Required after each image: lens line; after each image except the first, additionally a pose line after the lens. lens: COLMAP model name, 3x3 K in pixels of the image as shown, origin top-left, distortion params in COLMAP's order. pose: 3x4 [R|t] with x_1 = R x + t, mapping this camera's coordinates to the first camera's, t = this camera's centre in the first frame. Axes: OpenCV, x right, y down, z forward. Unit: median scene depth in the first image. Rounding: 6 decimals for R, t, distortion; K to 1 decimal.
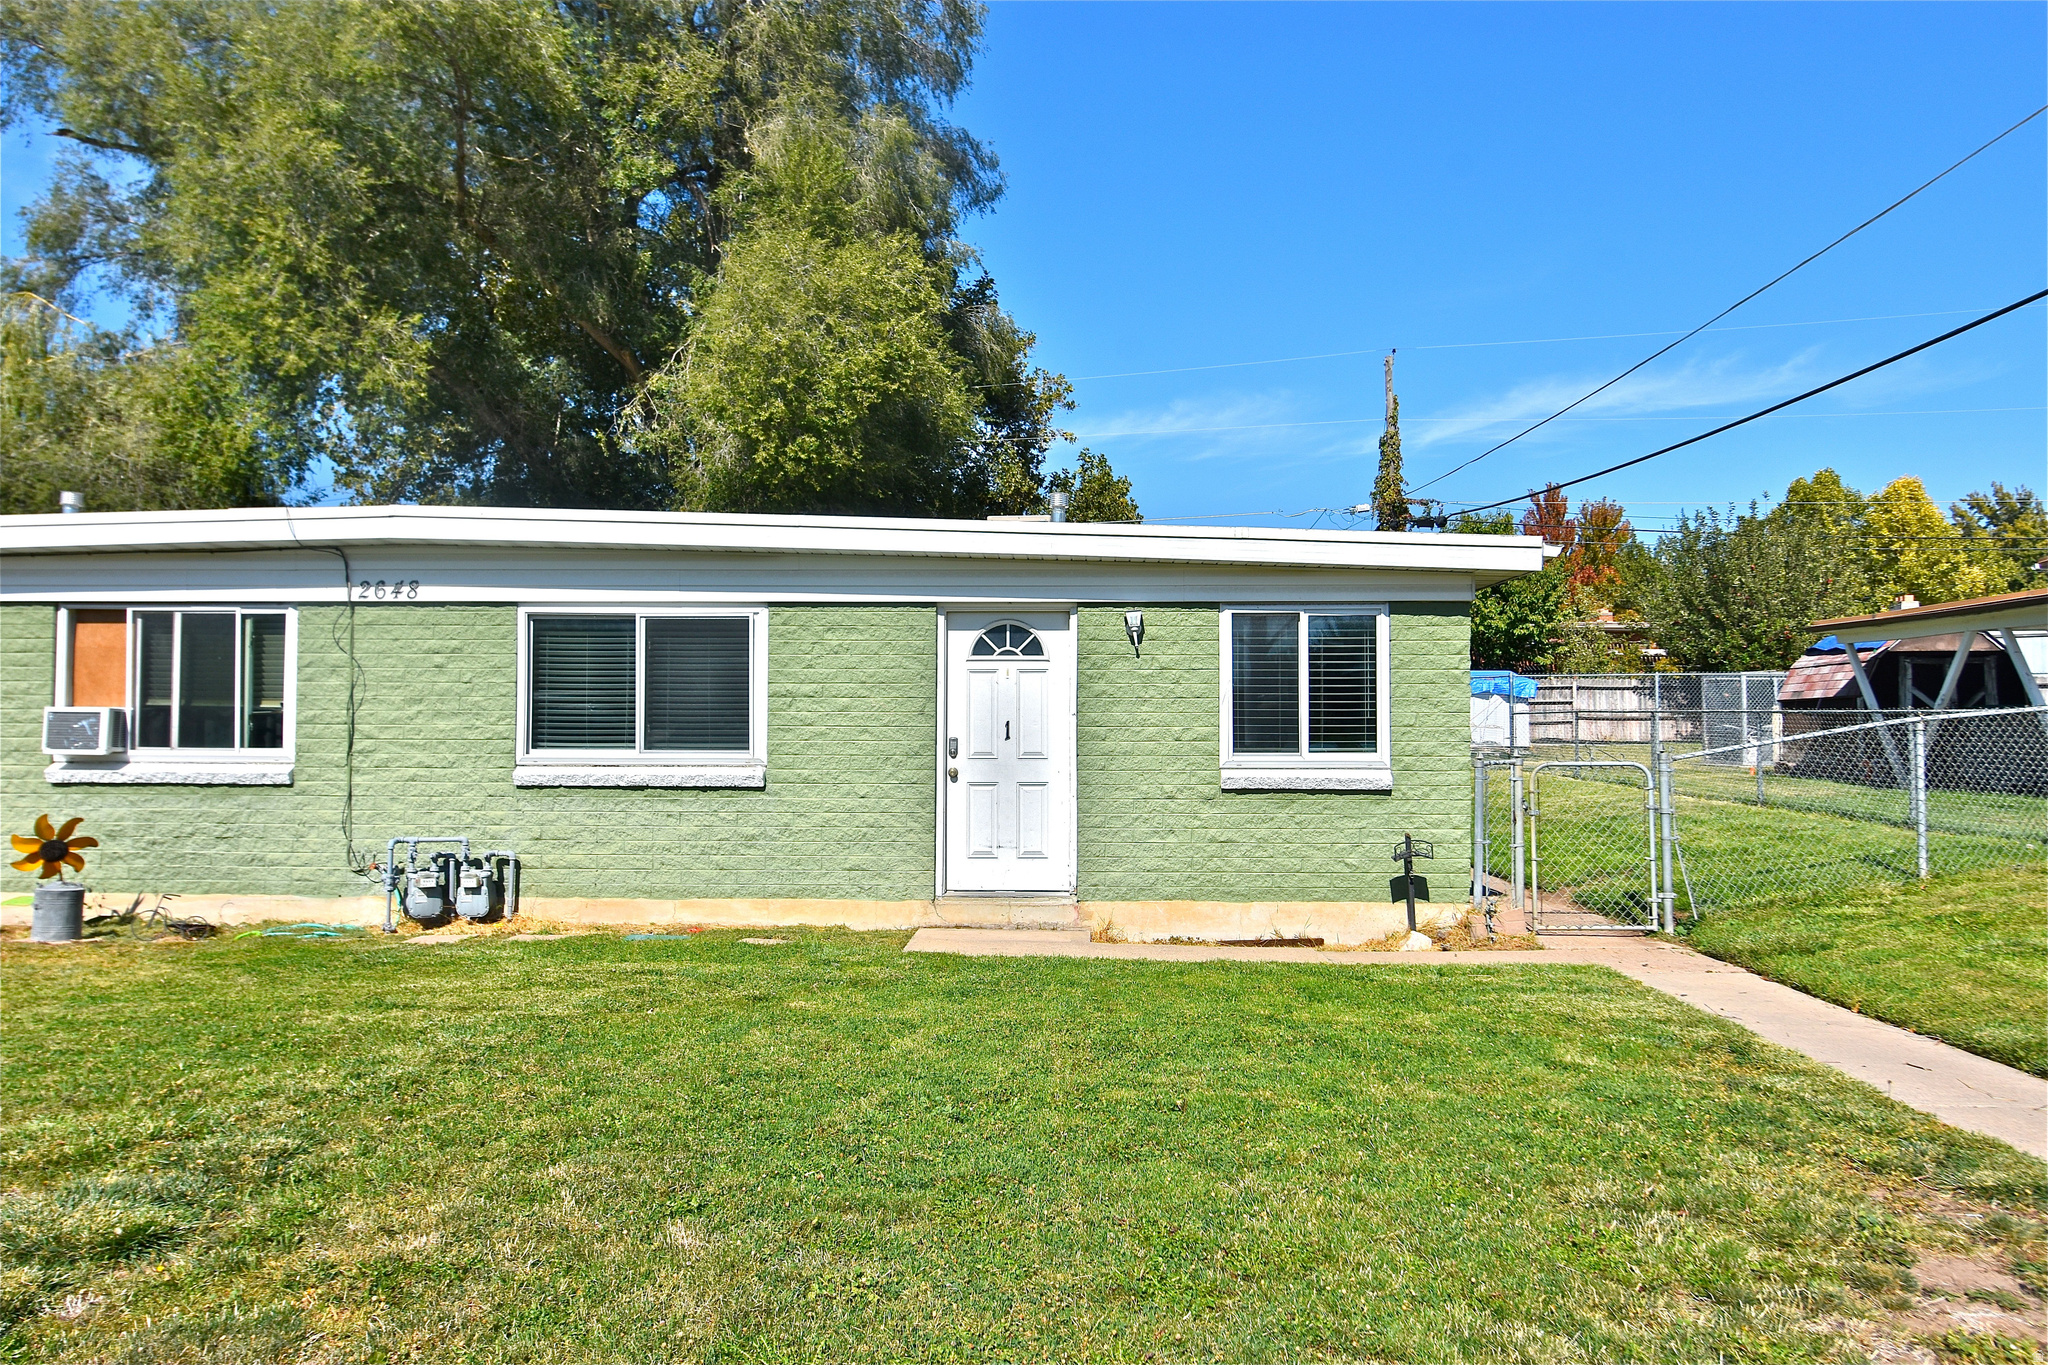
lens RADIAL K [[1356.8, 0, 1020.1], [0, 1356.8, 688.9], [0, 0, 1]] dist [0.001306, 0.003692]
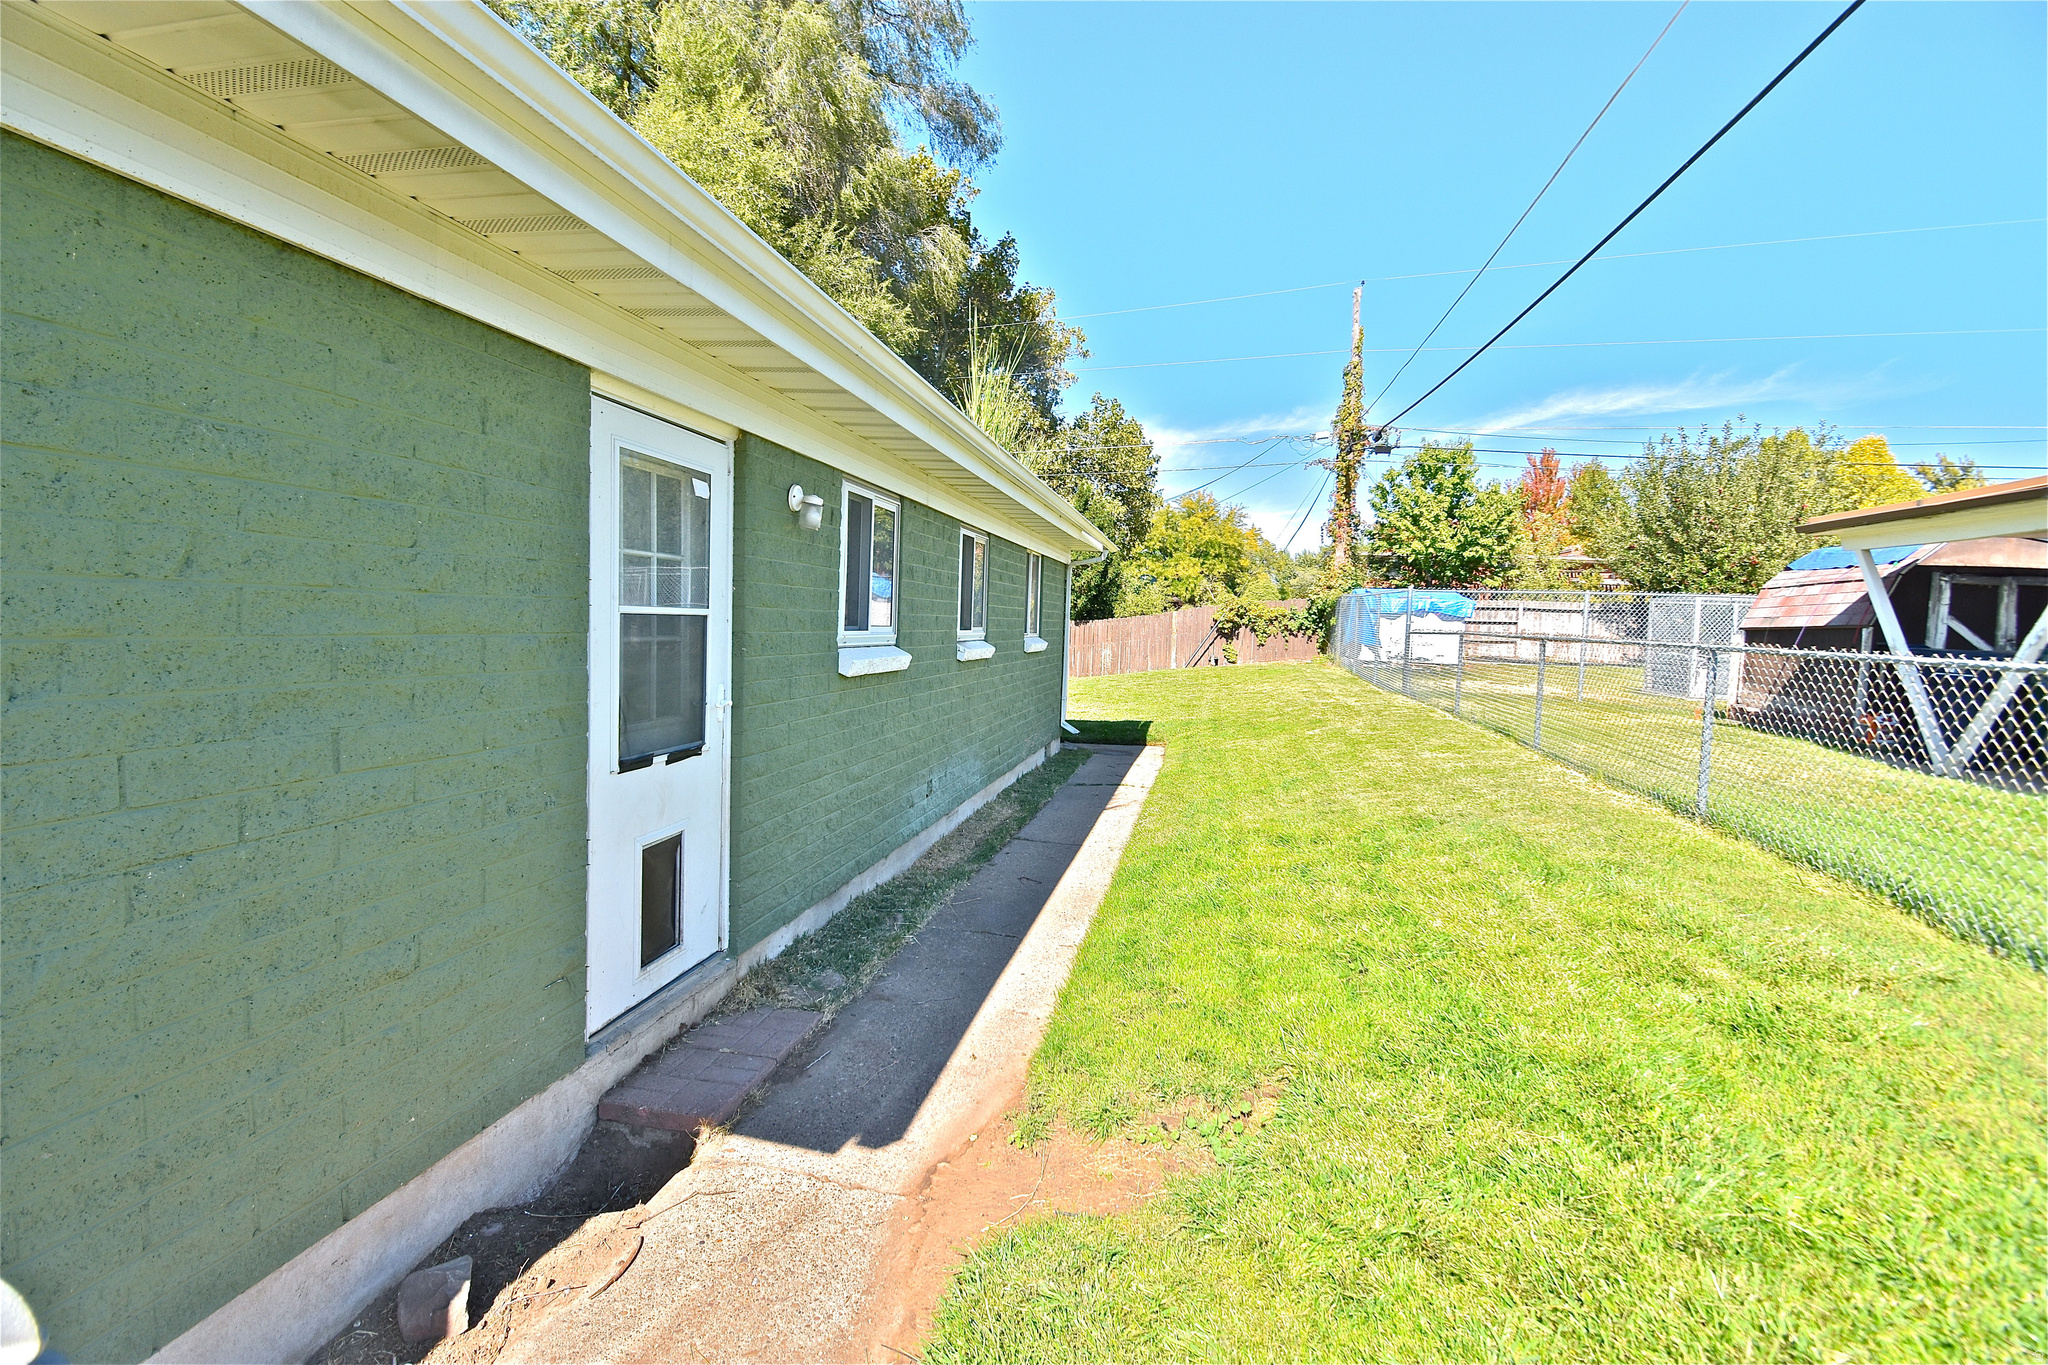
lens RADIAL K [[905.0, 0, 1024.0], [0, 905.0, 682.5], [0, 0, 1]] dist [0.002015, -0.000288]
pose [[0.988198, 0.039124, -0.148102, 0.142293], [-0.025752, 0.995504, 0.091153, 0.001717], [0.151002, -0.086264, 0.984762, 0.263128]]
